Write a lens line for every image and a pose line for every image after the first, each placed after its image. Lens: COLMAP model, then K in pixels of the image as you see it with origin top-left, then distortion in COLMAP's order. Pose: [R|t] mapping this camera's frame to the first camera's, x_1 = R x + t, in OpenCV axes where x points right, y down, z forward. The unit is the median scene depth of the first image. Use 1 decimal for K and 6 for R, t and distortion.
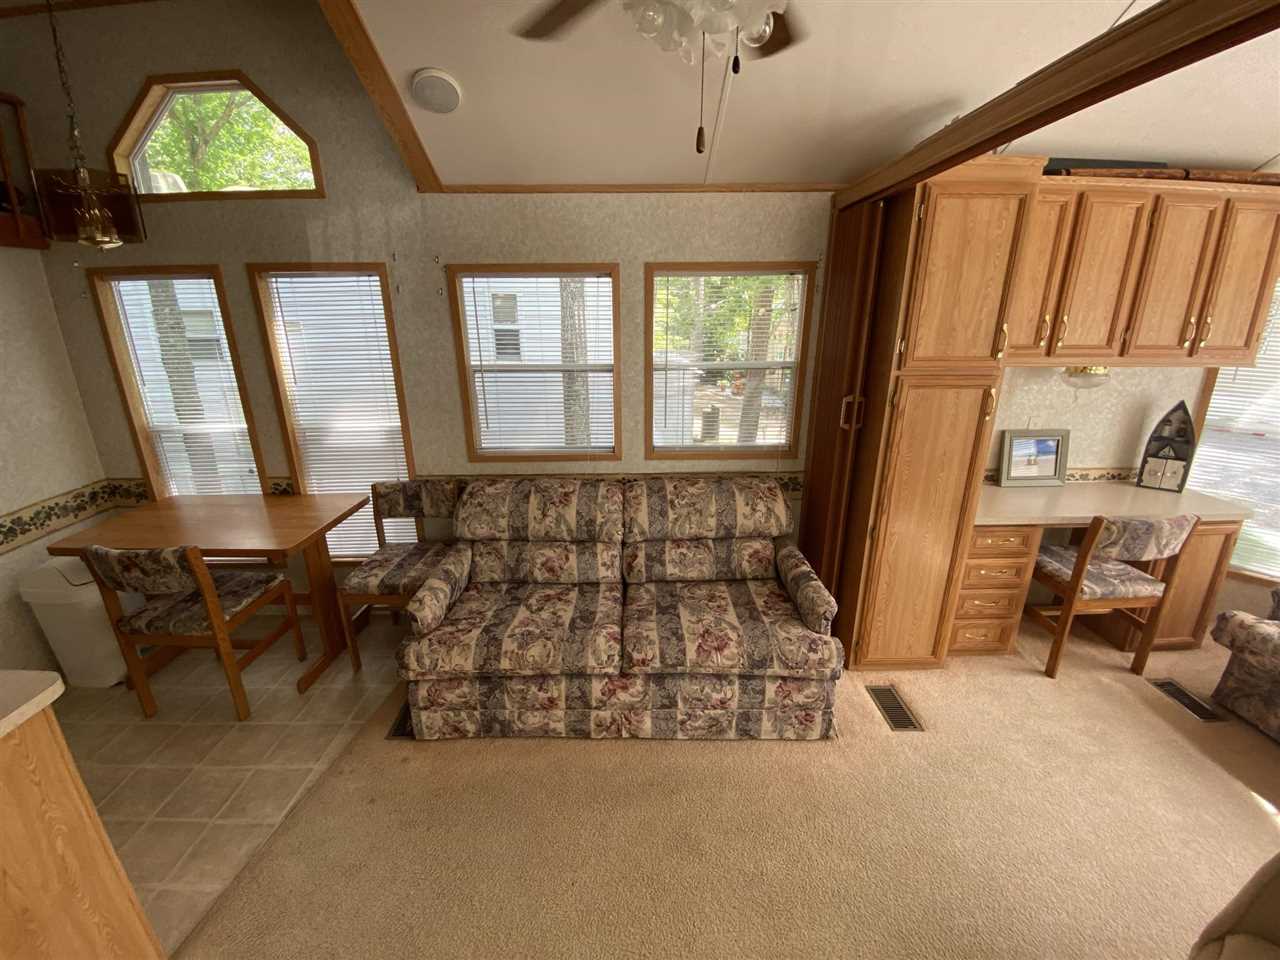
lens RADIAL K [[508.4, 0, 640.0], [0, 508.4, 480.0], [0, 0, 1]] dist [0.000905, -0.015082]
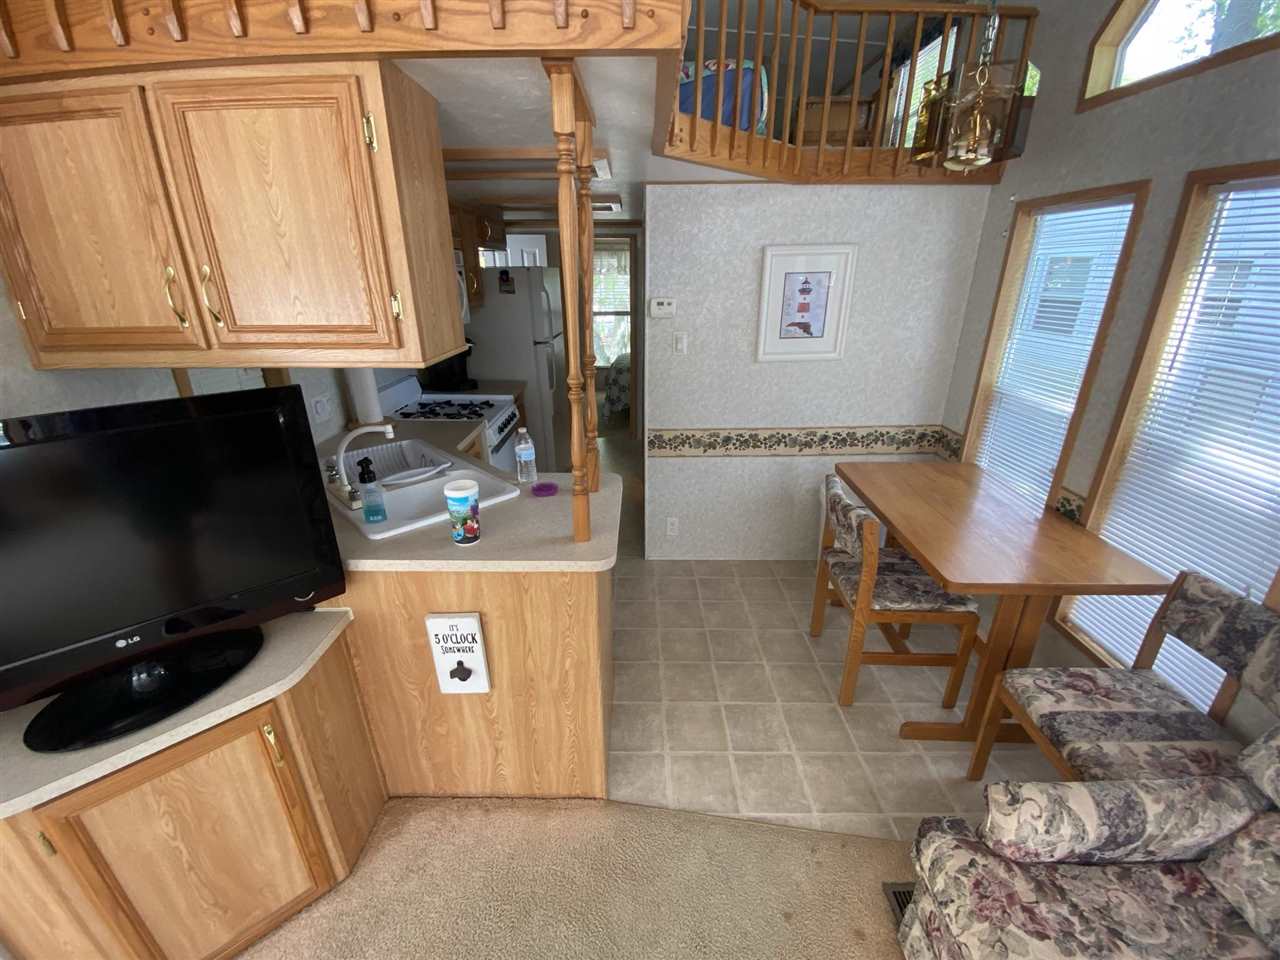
lens RADIAL K [[520.8, 0, 640.0], [0, 520.8, 480.0], [0, 0, 1]] dist [0.047945, -0.028850]
pose [[-0.013457, 0.371274, -0.928426, -0.023333], [-0.298374, 0.884716, 0.358120, -0.118568], [0.954354, 0.281838, 0.098873, 0.381761]]
